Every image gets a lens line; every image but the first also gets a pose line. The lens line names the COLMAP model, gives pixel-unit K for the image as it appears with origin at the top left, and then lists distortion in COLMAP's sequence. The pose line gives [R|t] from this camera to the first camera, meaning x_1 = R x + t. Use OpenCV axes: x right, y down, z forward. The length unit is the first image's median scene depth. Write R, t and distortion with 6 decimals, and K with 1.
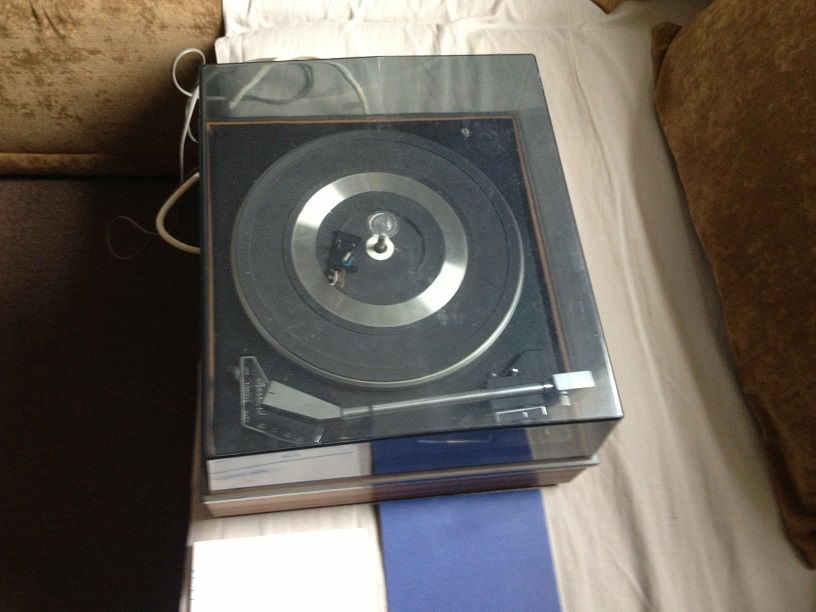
lens RADIAL K [[817.6, 0, 407.9], [0, 817.6, 281.2], [0, 0, 1]] dist [0.089654, -0.233351]
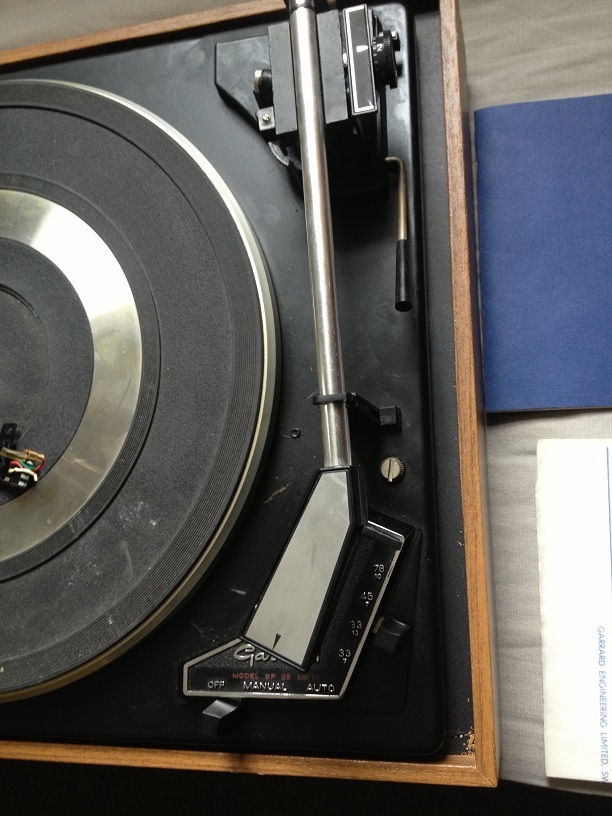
lens RADIAL K [[817.6, 0, 306.0], [0, 817.6, 408.0], [0, 0, 1]] dist [0.089654, -0.233351]
pose [[0.067332, -0.997561, 0.018411, -0.050057], [0.976749, 0.069670, 0.202750, 0.051610], [-0.203538, 0.004331, 0.979057, 0.514343]]
